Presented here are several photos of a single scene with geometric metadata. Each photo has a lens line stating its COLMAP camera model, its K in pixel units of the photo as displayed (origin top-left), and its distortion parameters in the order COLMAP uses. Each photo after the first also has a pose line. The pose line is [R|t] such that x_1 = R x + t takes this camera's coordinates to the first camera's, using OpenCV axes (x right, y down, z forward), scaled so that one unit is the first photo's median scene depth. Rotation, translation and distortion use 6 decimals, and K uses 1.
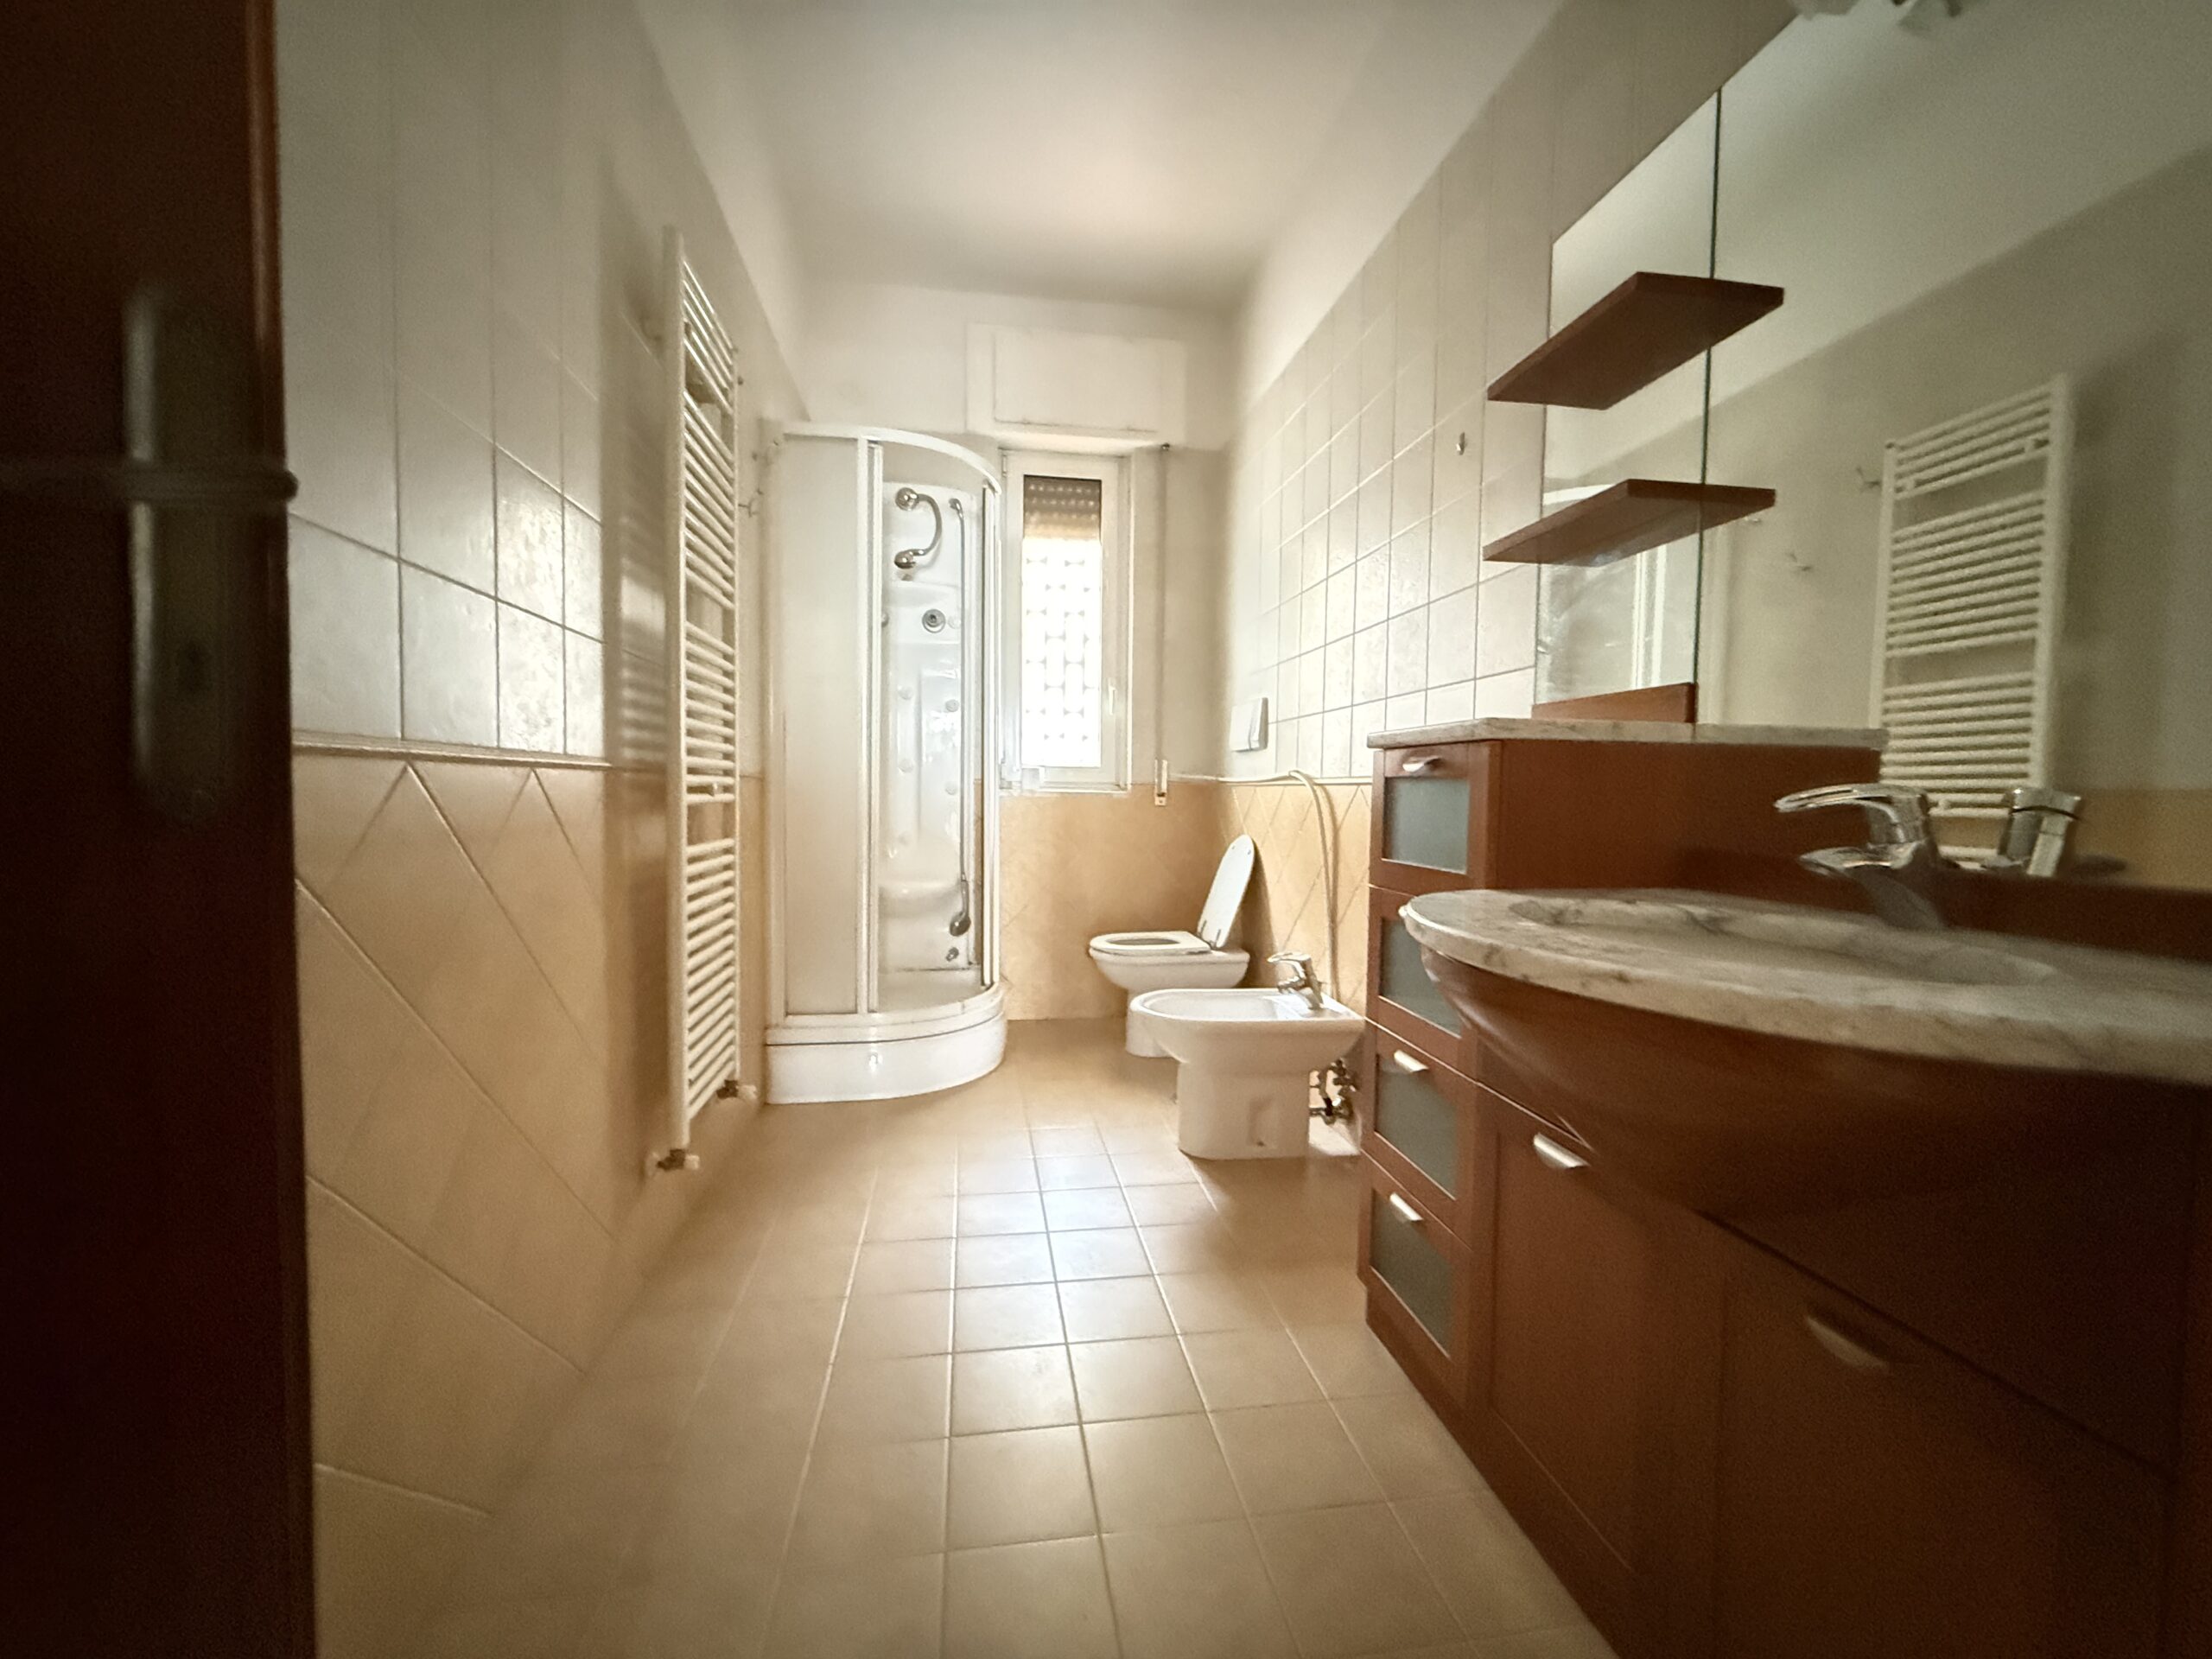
lens RADIAL K [[879.6, 0, 1100.2], [0, 879.6, 829.0], [0, 0, 1]] dist [-0.000549, 0.000051]
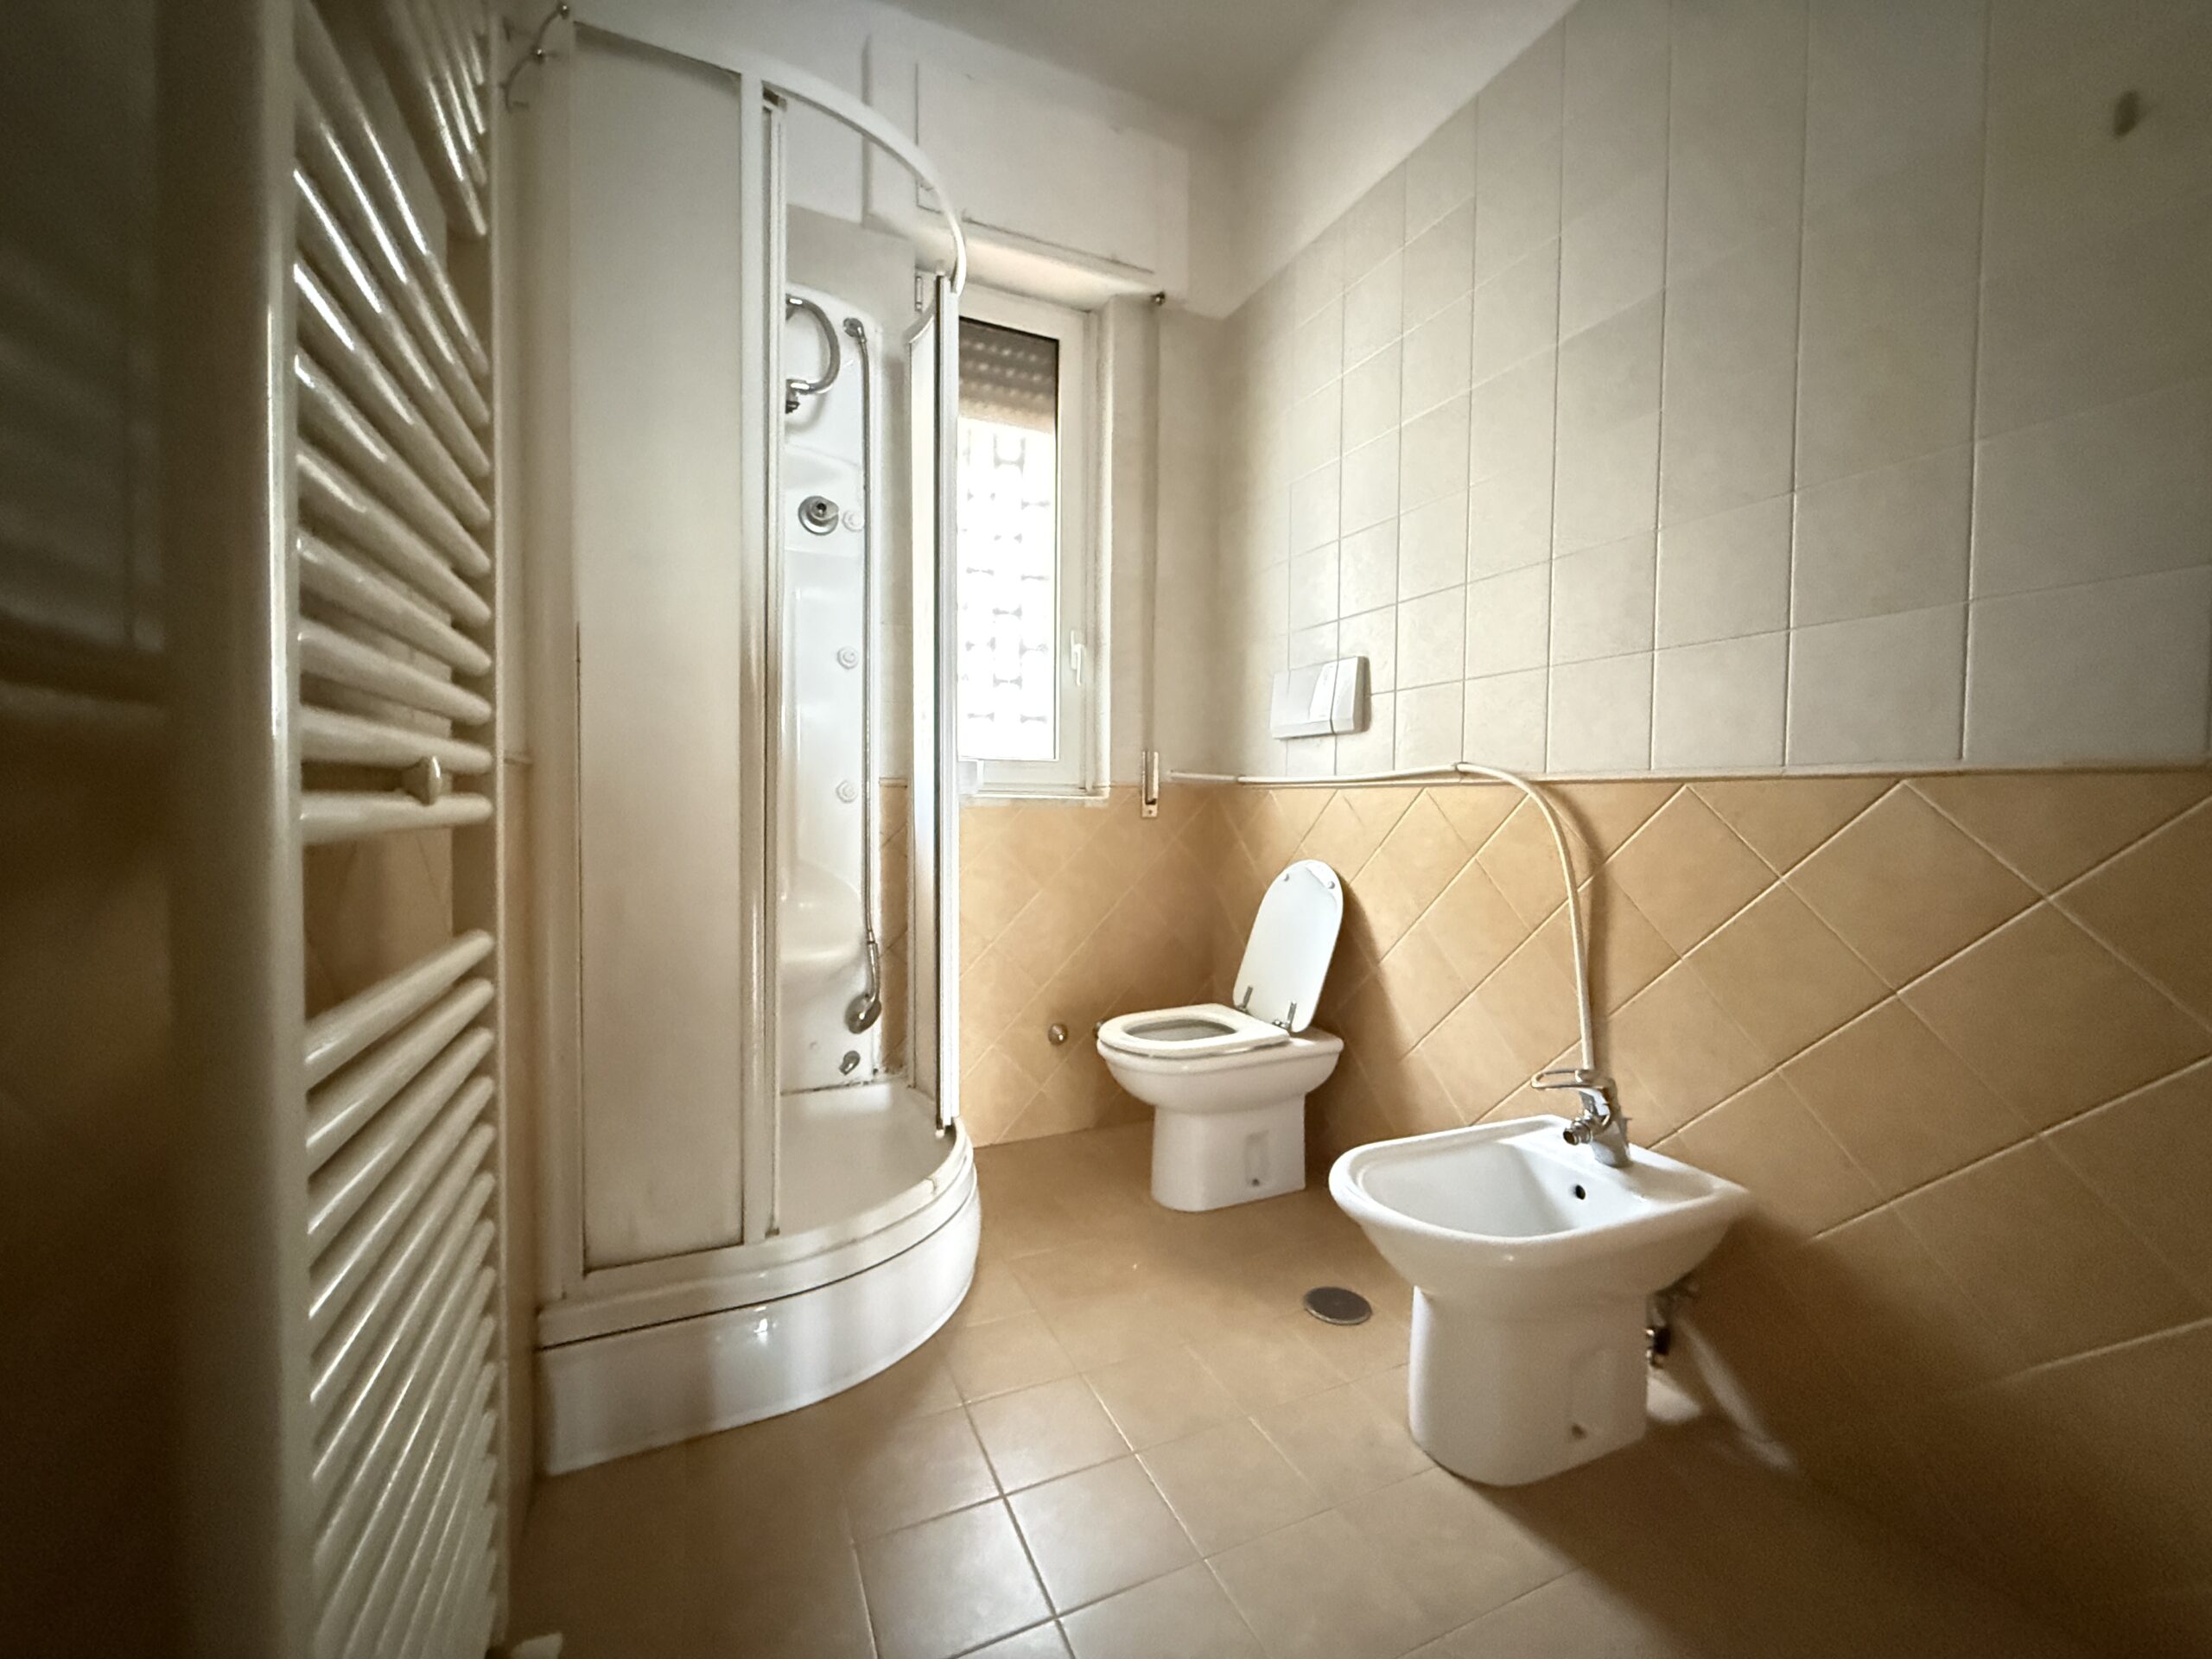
lens RADIAL K [[879.6, 0, 1100.2], [0, 879.6, 829.0], [0, 0, 1]] dist [-0.000549, 0.000051]
pose [[0.963031, -0.012351, 0.269108, -0.169060], [0.015246, 0.999846, -0.008670, -0.013143], [-0.268960, 0.012453, 0.963071, 0.369172]]
